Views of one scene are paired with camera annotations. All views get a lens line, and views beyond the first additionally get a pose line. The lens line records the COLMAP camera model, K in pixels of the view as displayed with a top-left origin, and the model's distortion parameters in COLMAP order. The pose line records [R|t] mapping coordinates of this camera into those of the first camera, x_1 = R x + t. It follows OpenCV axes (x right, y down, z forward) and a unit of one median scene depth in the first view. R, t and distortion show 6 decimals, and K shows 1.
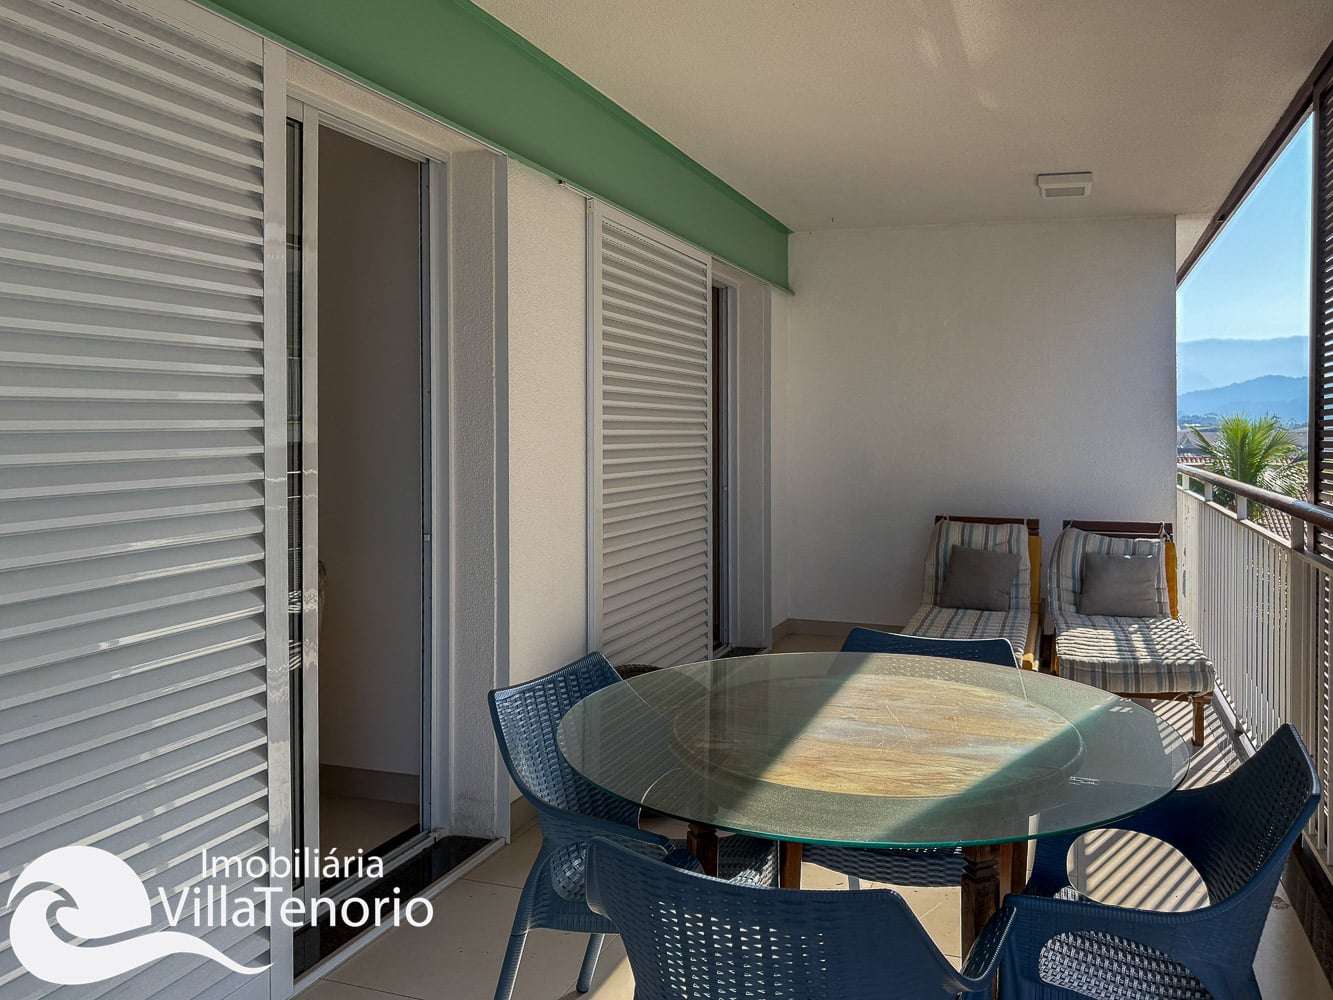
lens RADIAL K [[961.7, 0, 673.4], [0, 961.7, 508.6], [0, 0, 1]] dist [0.001656, -0.000412]
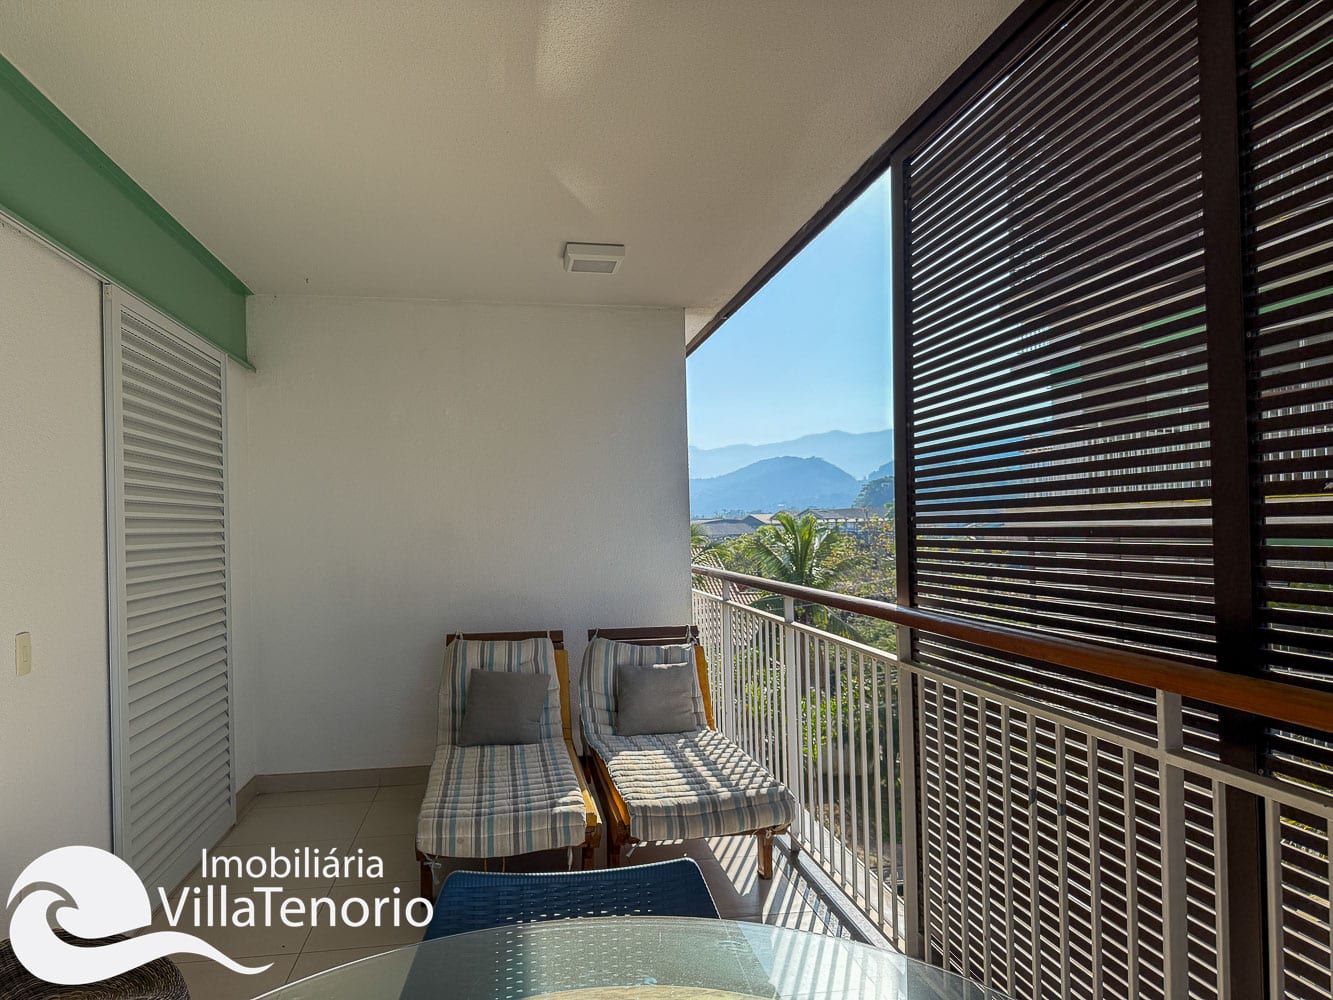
lens RADIAL K [[993.8, 0, 670.7], [0, 993.8, 501.4], [0, 0, 1]] dist [0.037174, -0.004276]
pose [[0.861922, -0.011011, 0.506922, -0.001566], [0.066973, 0.993477, -0.092296, -0.017321], [-0.502599, 0.113502, 0.857037, 0.153093]]
